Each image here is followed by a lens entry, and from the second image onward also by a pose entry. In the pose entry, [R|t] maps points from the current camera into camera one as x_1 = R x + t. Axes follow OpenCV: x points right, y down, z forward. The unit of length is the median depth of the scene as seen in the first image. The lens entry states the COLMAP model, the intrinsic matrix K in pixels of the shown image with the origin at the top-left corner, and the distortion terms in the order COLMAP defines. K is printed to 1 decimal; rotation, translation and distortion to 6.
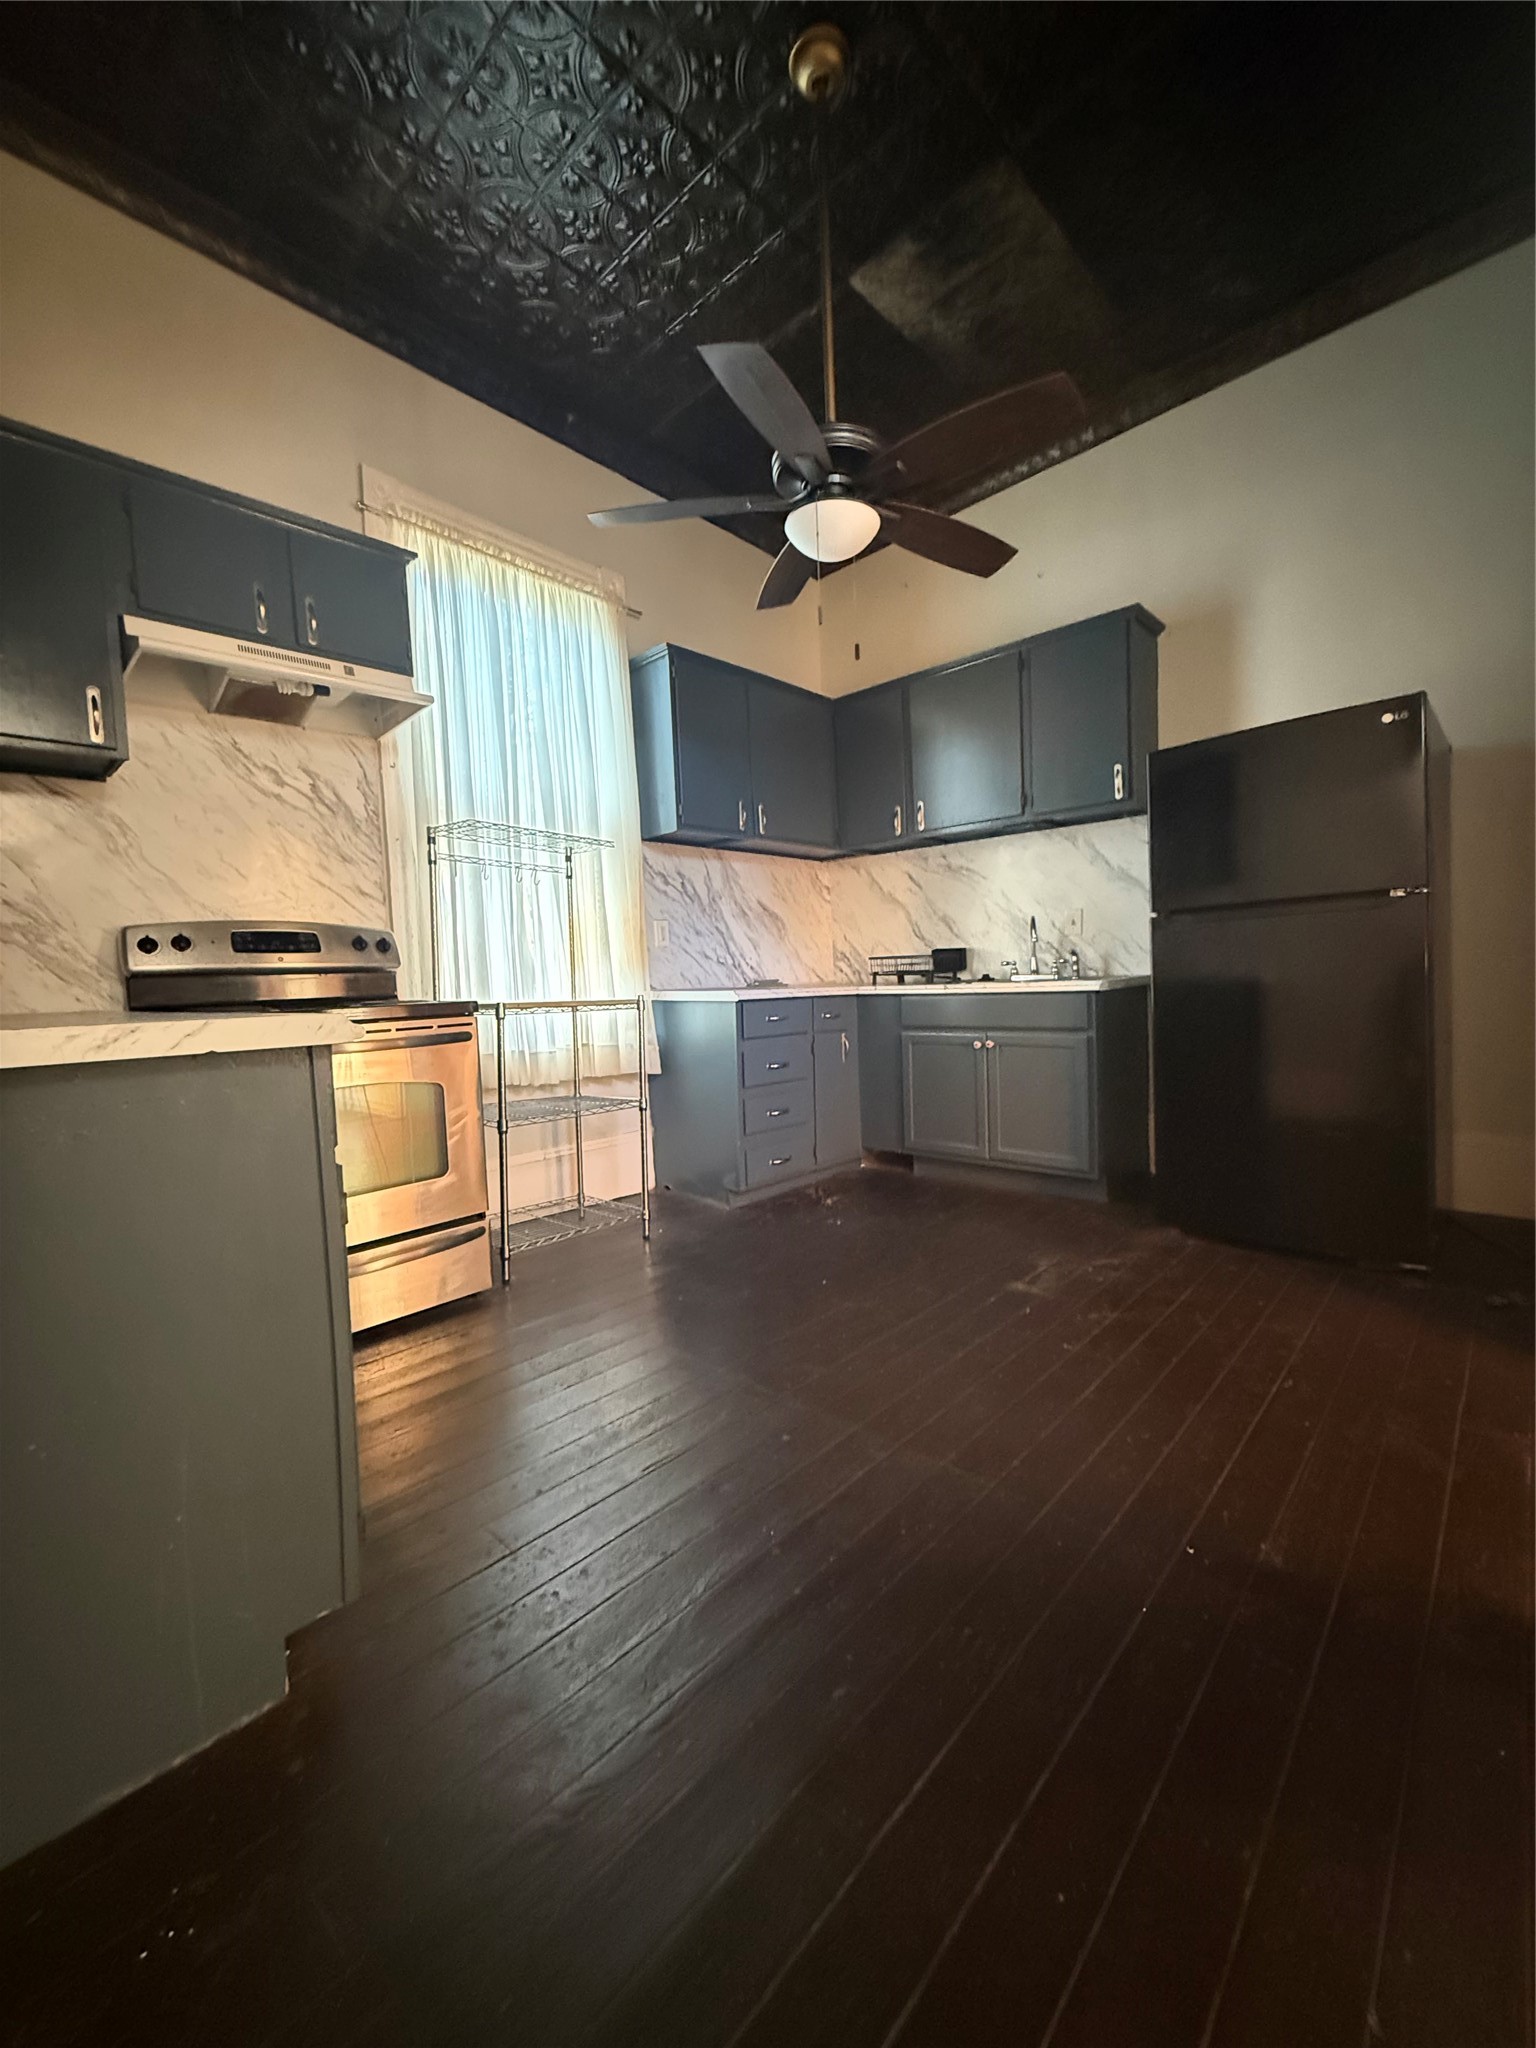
lens RADIAL K [[818.7, 0, 770.5], [0, 818.7, 1019.0], [0, 0, 1]] dist [-0.003383, -0.000604]
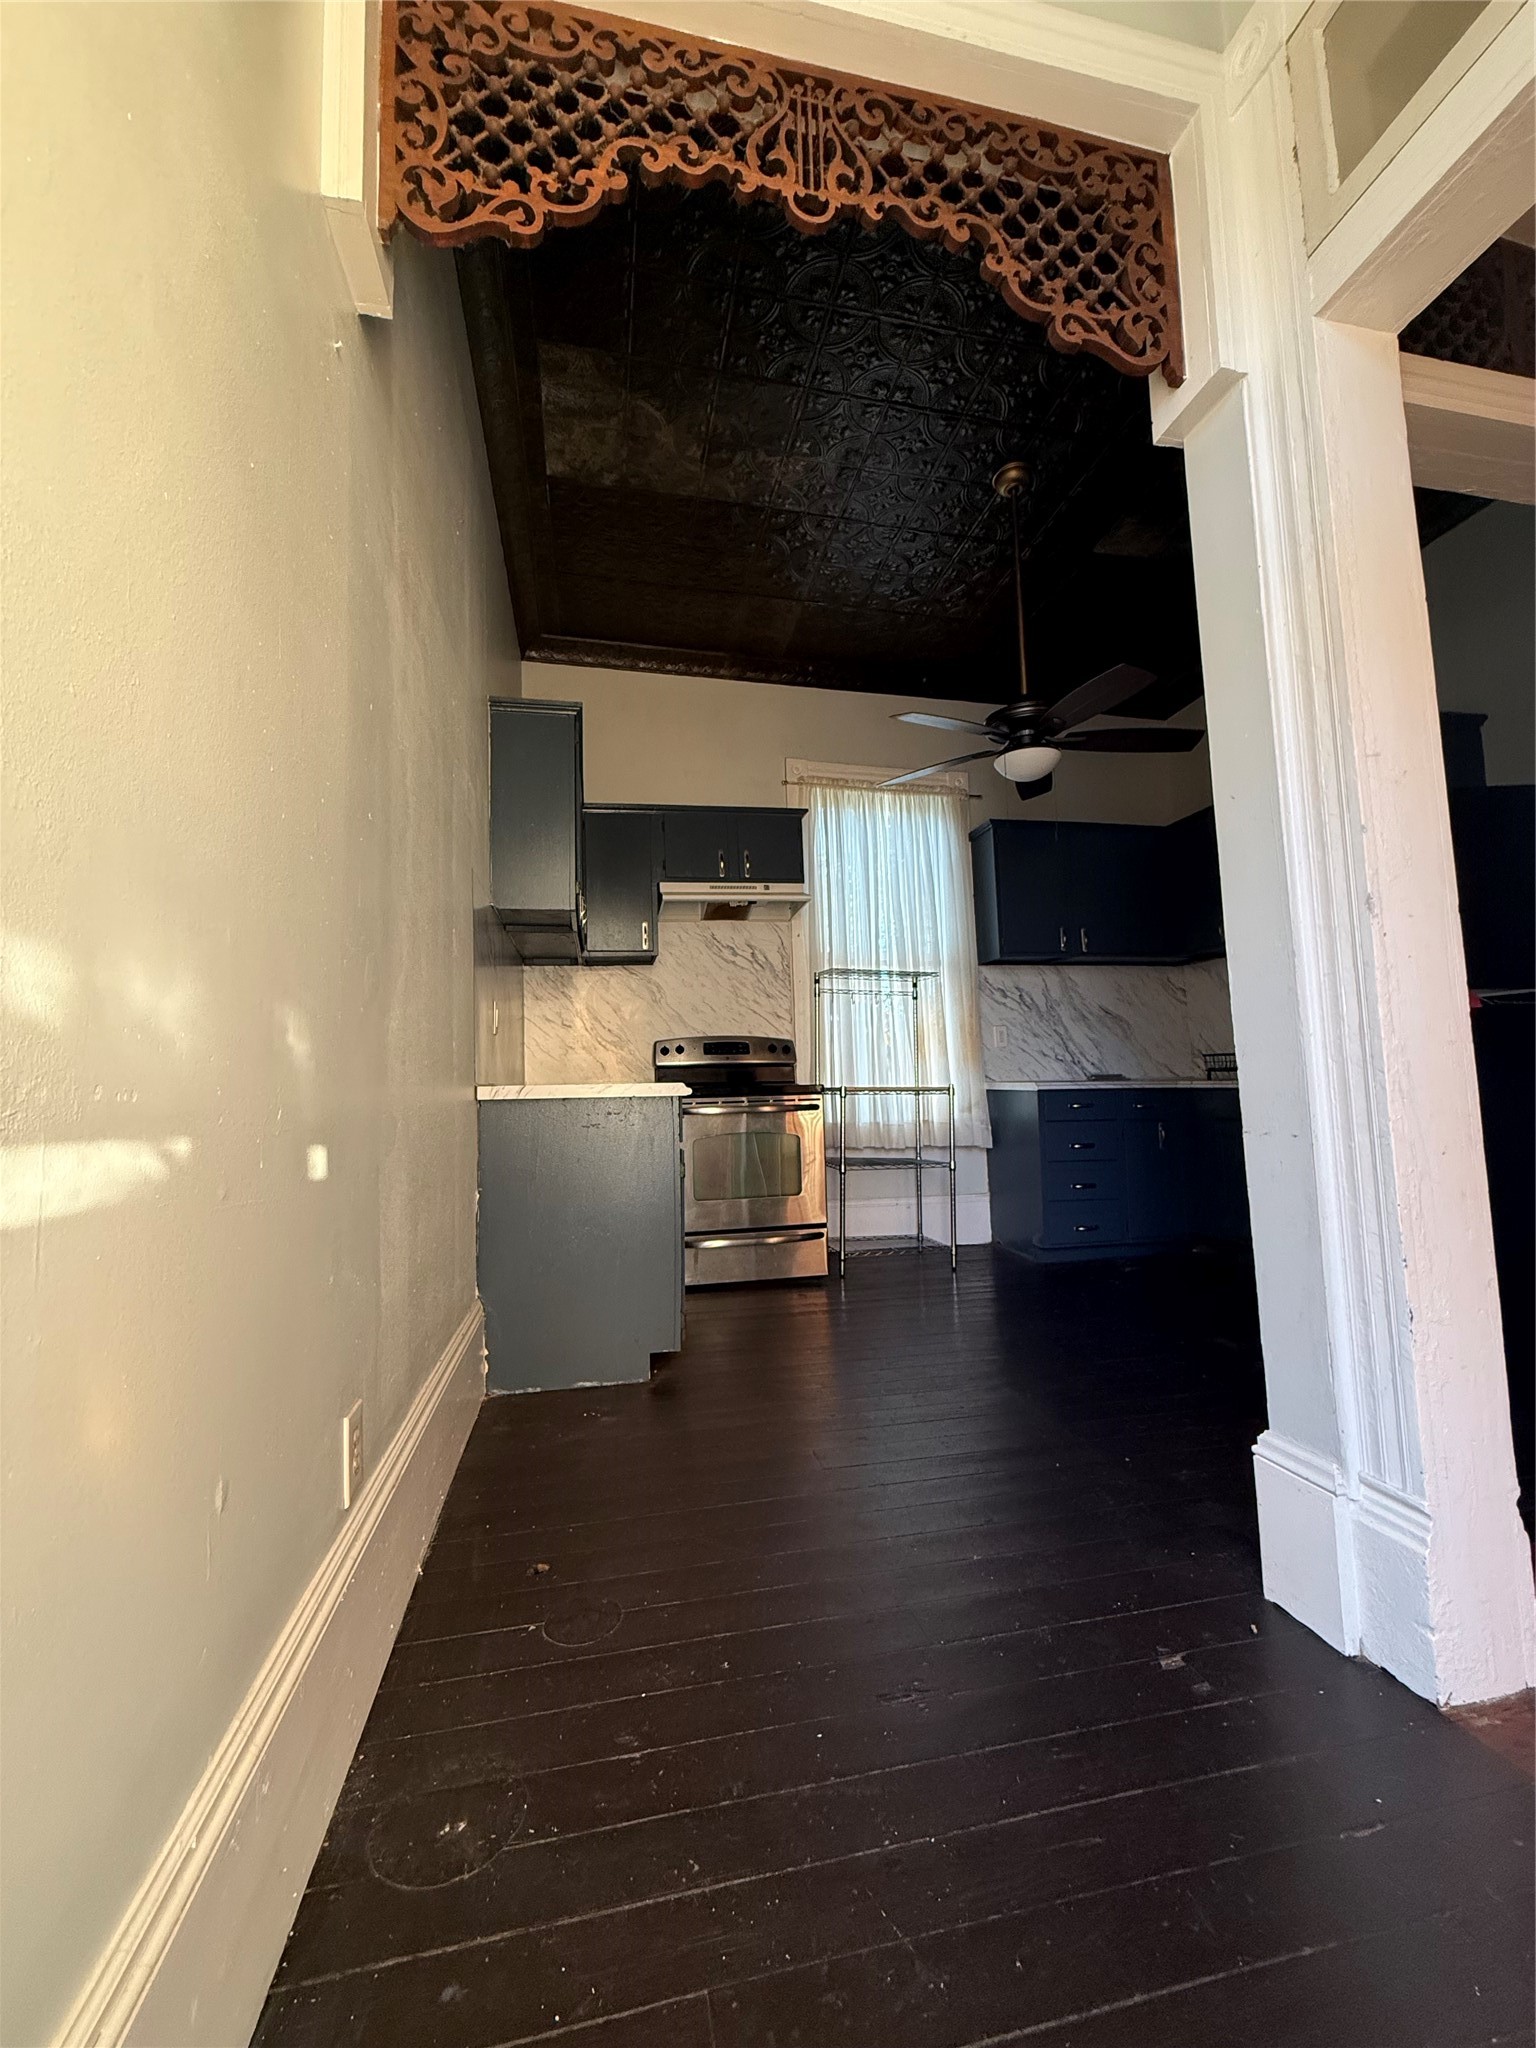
lens RADIAL K [[818.7, 0, 768.7], [0, 818.7, 1022.6], [0, 0, 1]] dist [-0.003383, -0.000604]
pose [[0.819539, -0.024743, -0.572488, 0.349053], [-0.037408, 0.994626, -0.096538, 0.010770], [0.571800, 0.100532, 0.814210, -0.268646]]
